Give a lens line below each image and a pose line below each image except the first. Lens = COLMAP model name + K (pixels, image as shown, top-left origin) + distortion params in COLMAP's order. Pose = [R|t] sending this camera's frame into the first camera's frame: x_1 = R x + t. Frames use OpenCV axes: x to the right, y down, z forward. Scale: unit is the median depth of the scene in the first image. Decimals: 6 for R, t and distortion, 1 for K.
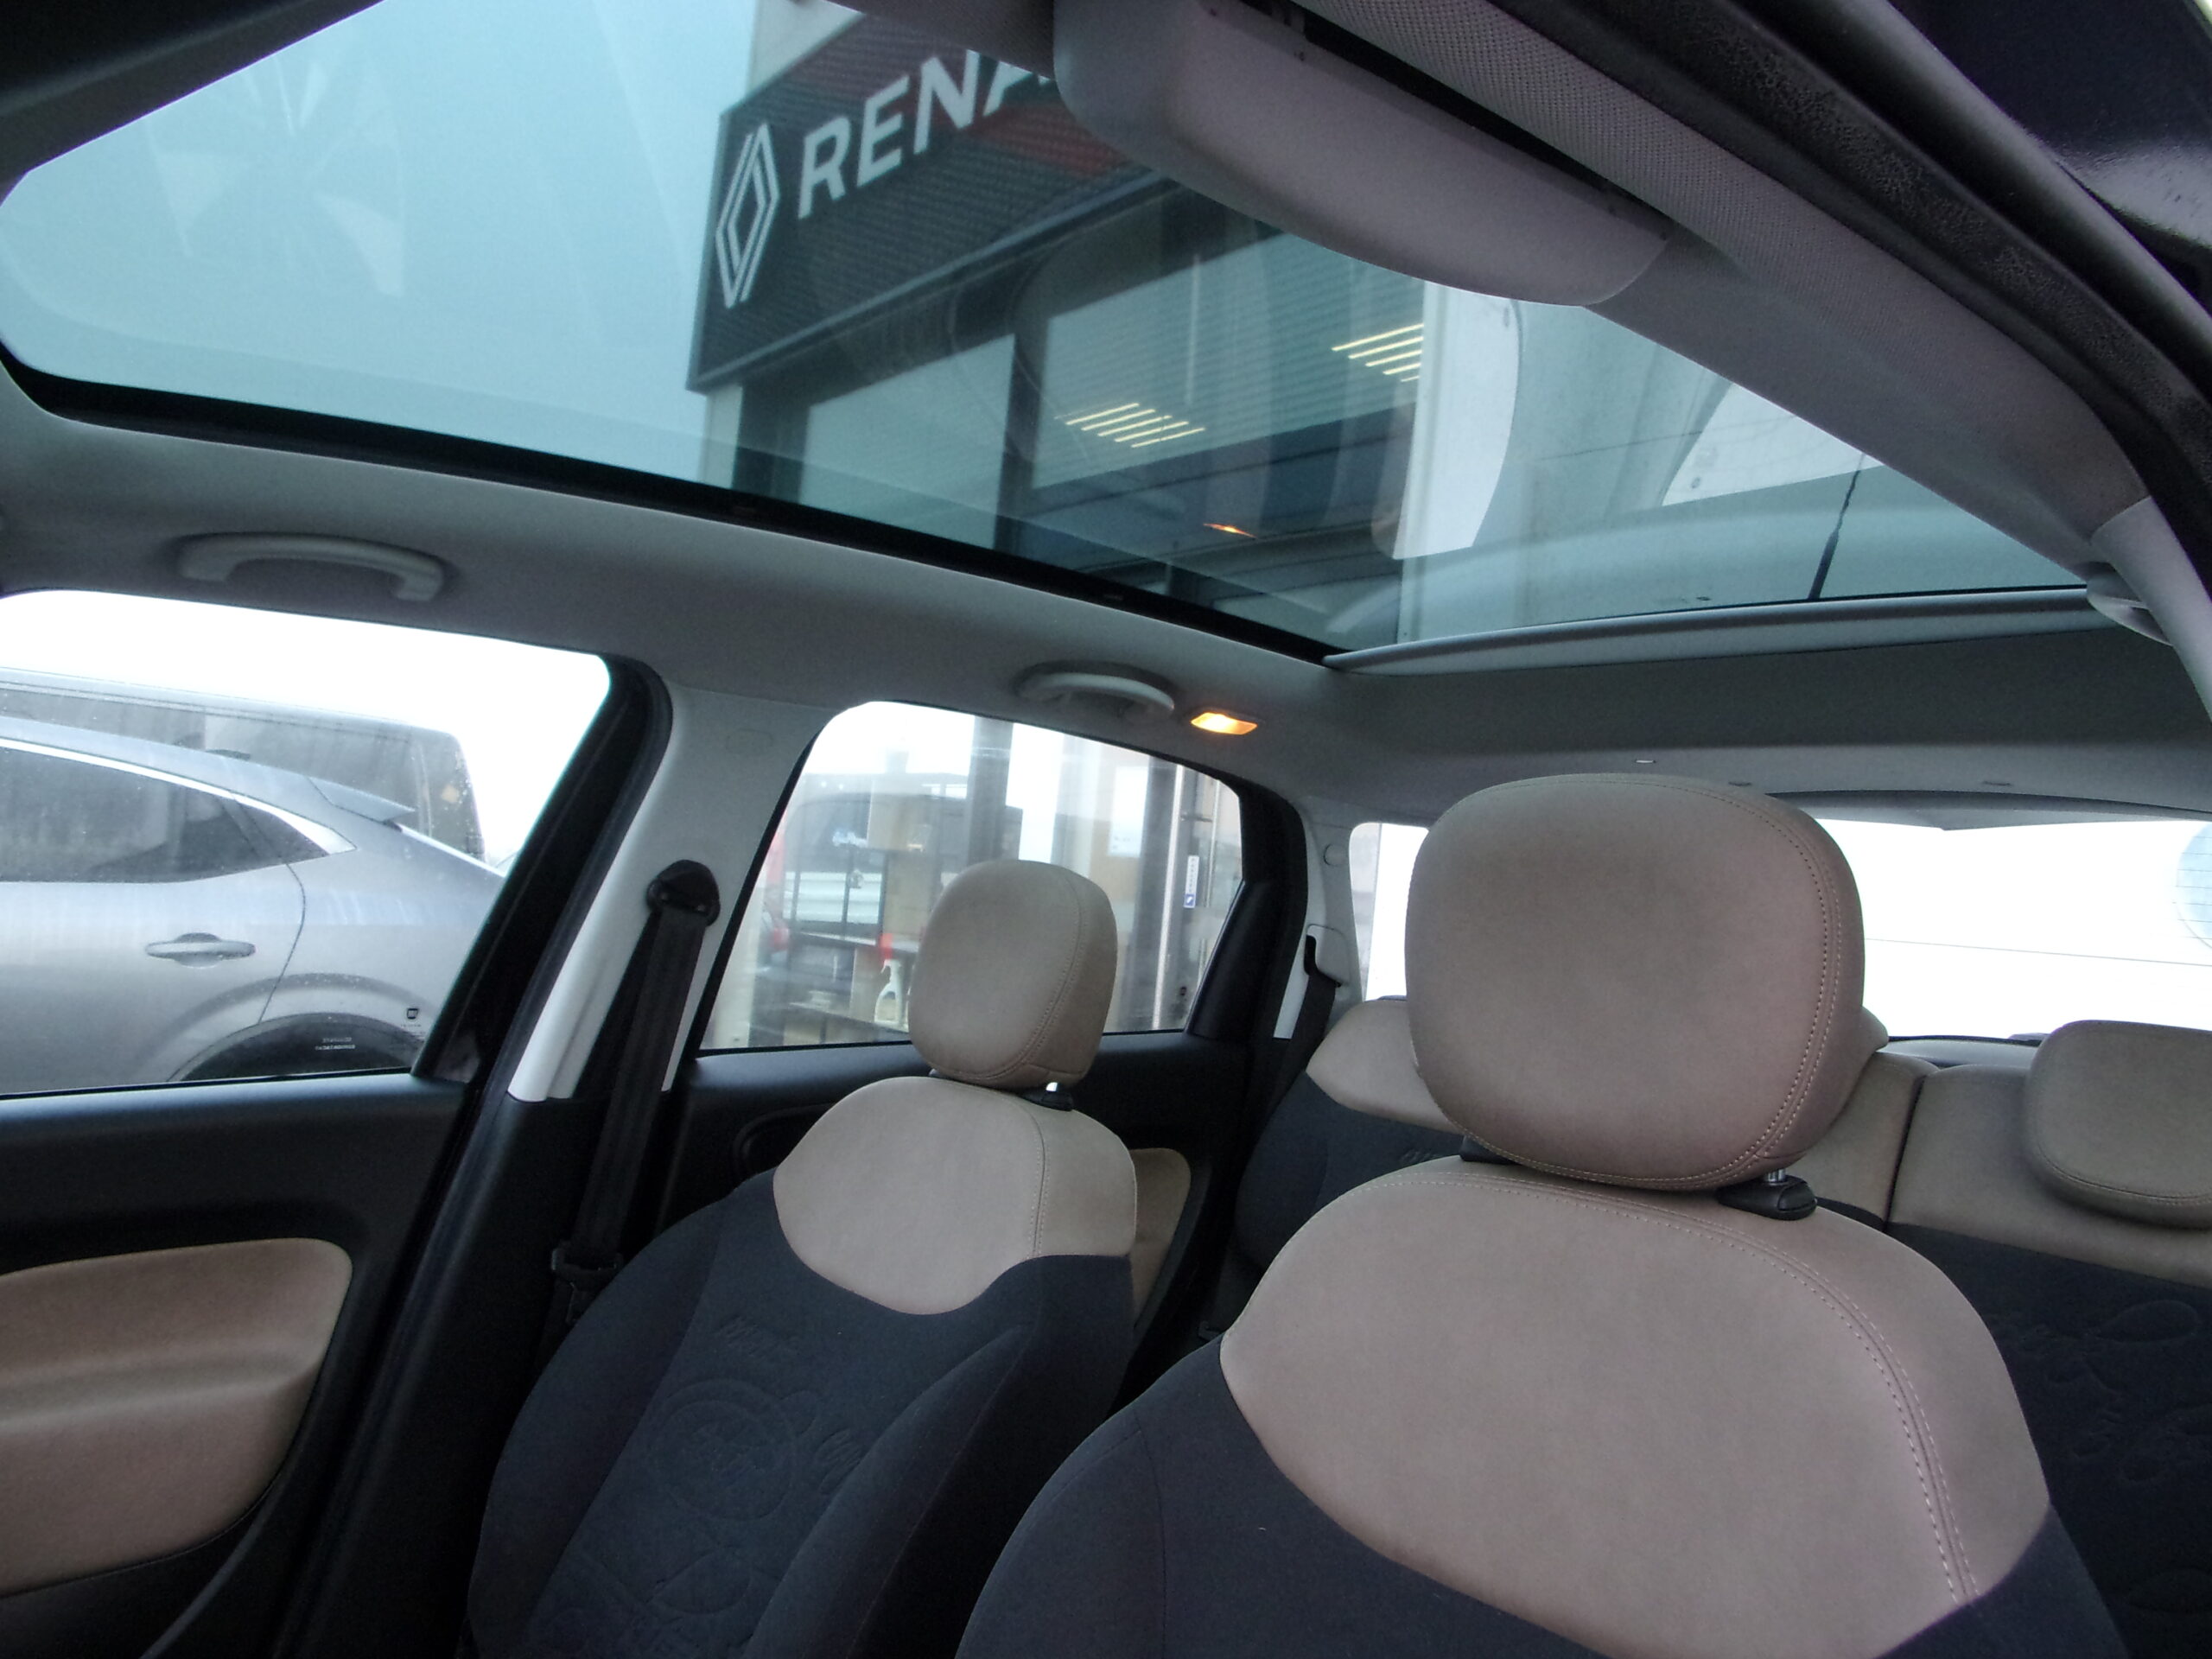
lens RADIAL K [[1540.6, 0, 1106.0], [0, 1540.6, 829.5], [0, 0, 1]] dist [-0.105089, 0.110288]
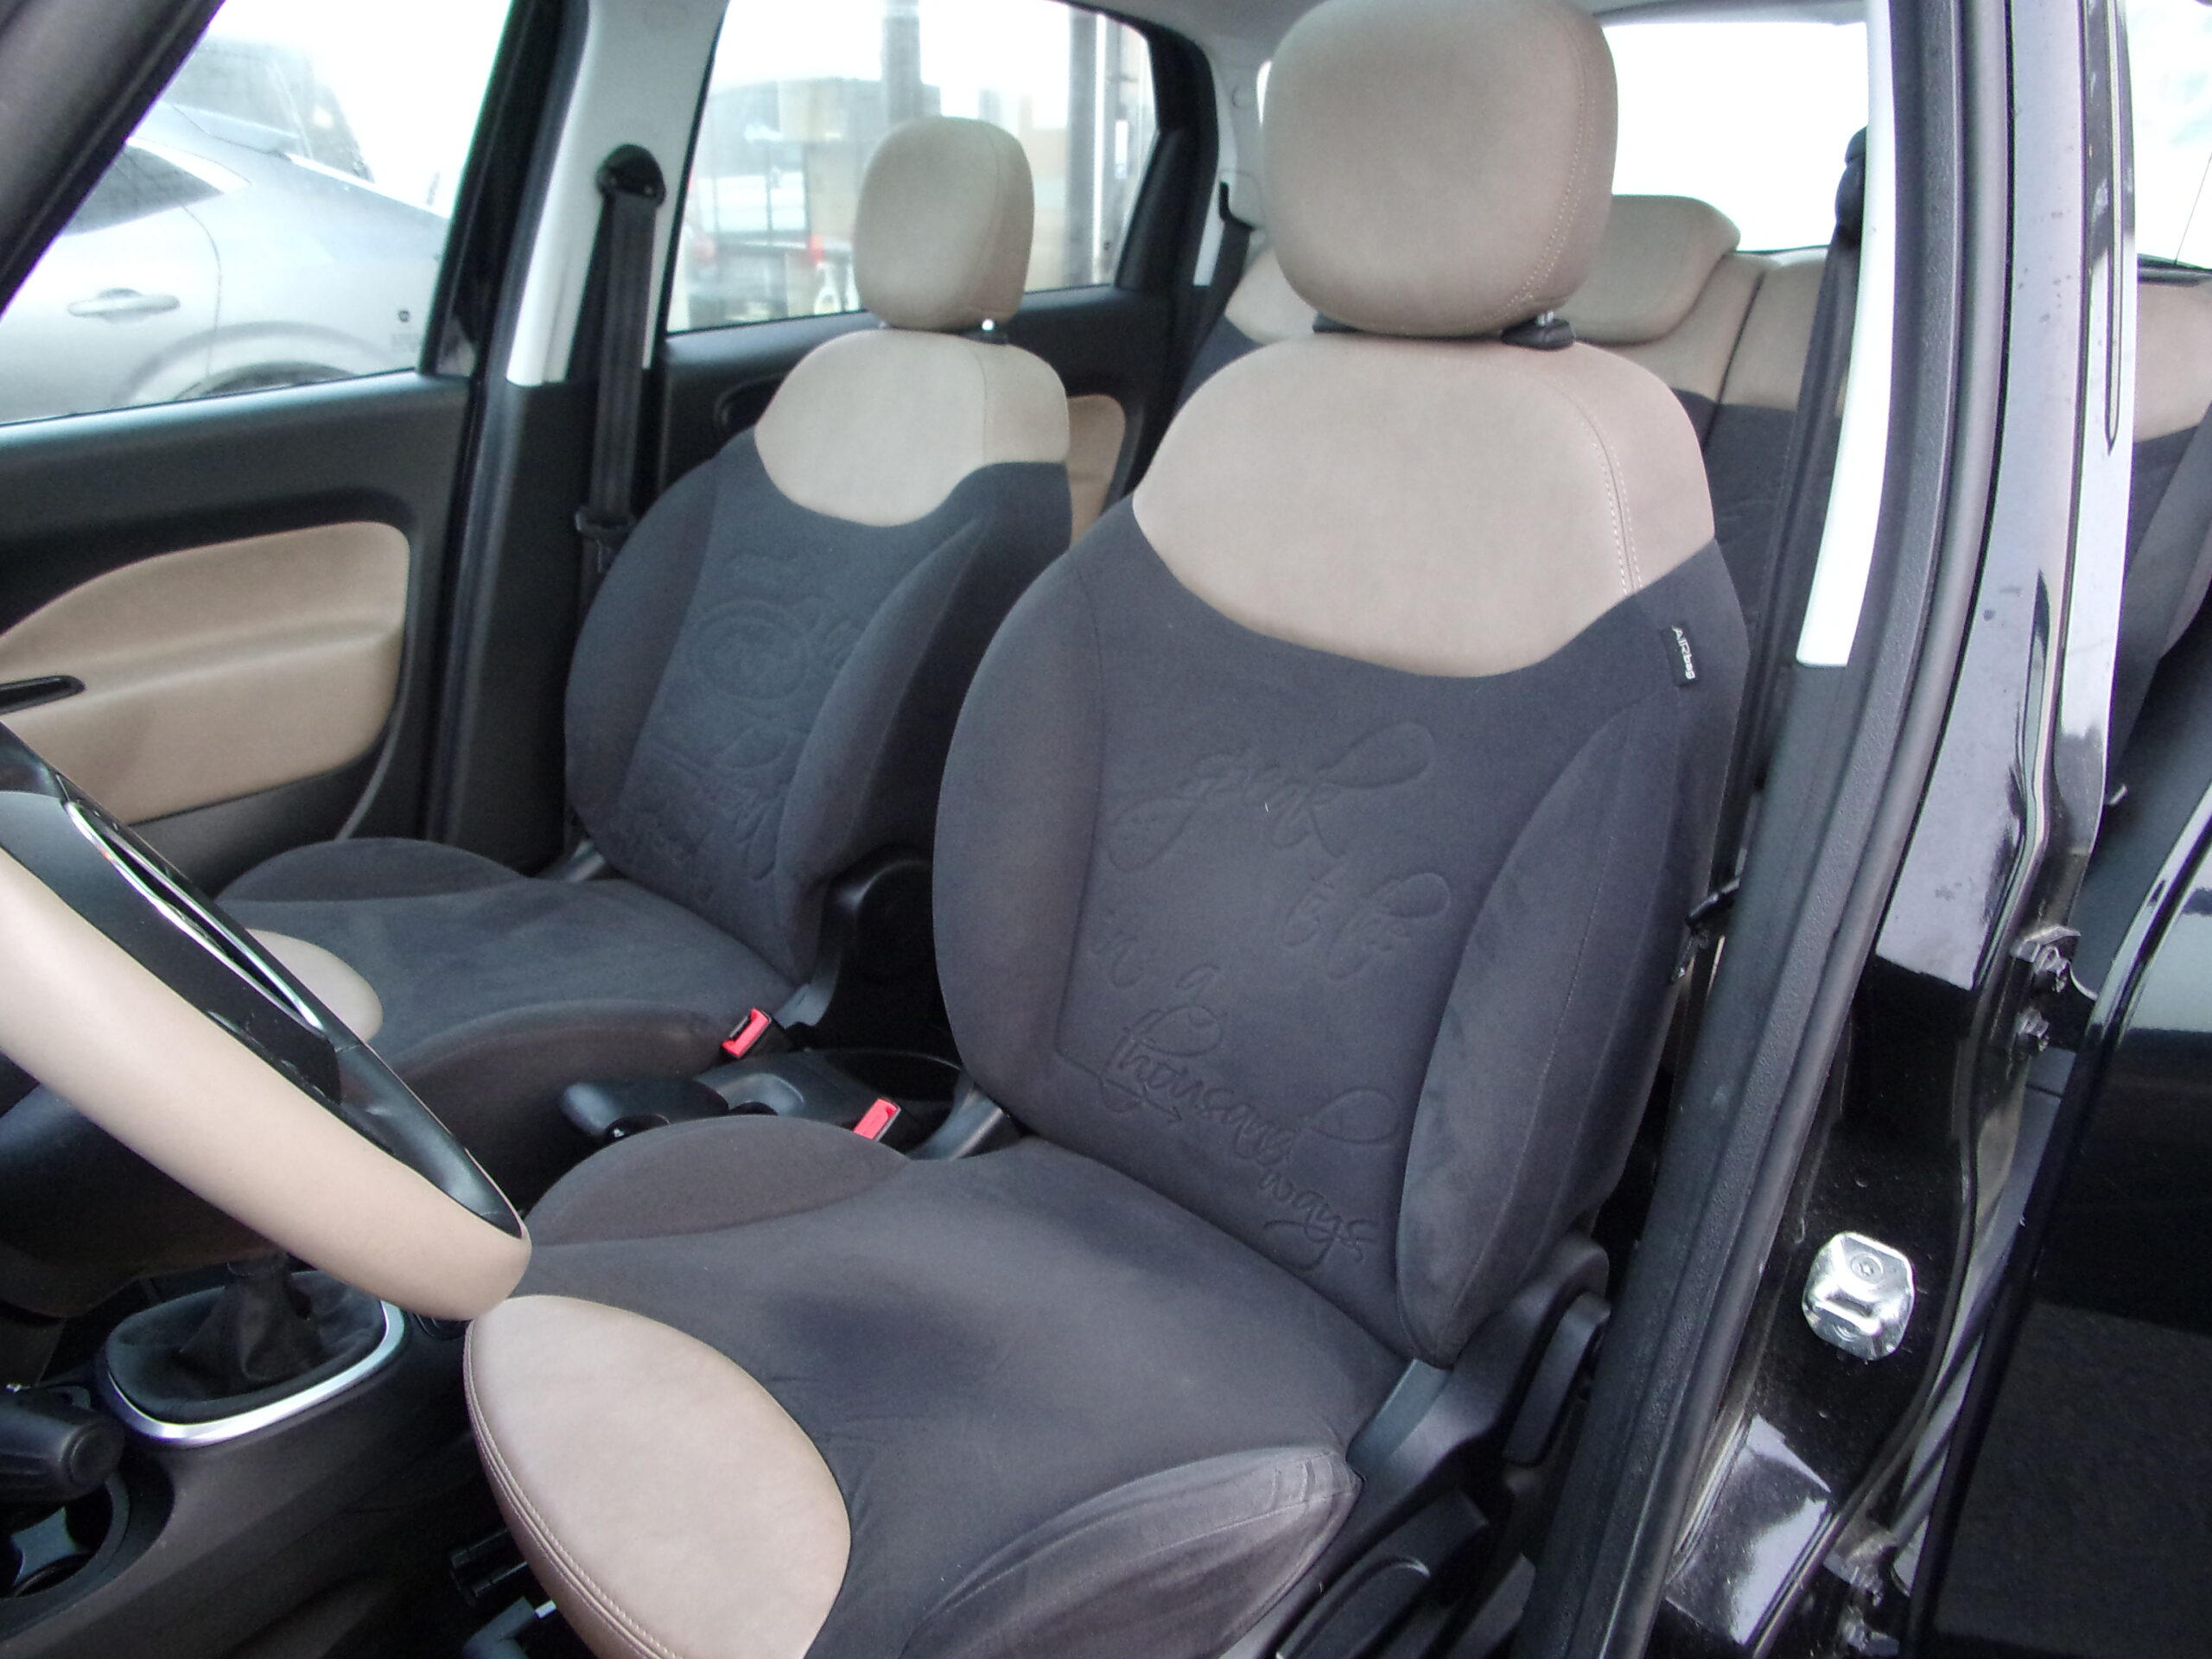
lens RADIAL K [[1540.6, 0, 1106.0], [0, 1540.6, 829.5], [0, 0, 1]] dist [-0.105089, 0.110288]
pose [[0.996796, -0.079551, 0.008380, 0.011570], [0.068126, 0.899175, 0.432253, 0.018192], [-0.041921, -0.430297, 0.901714, -0.165079]]
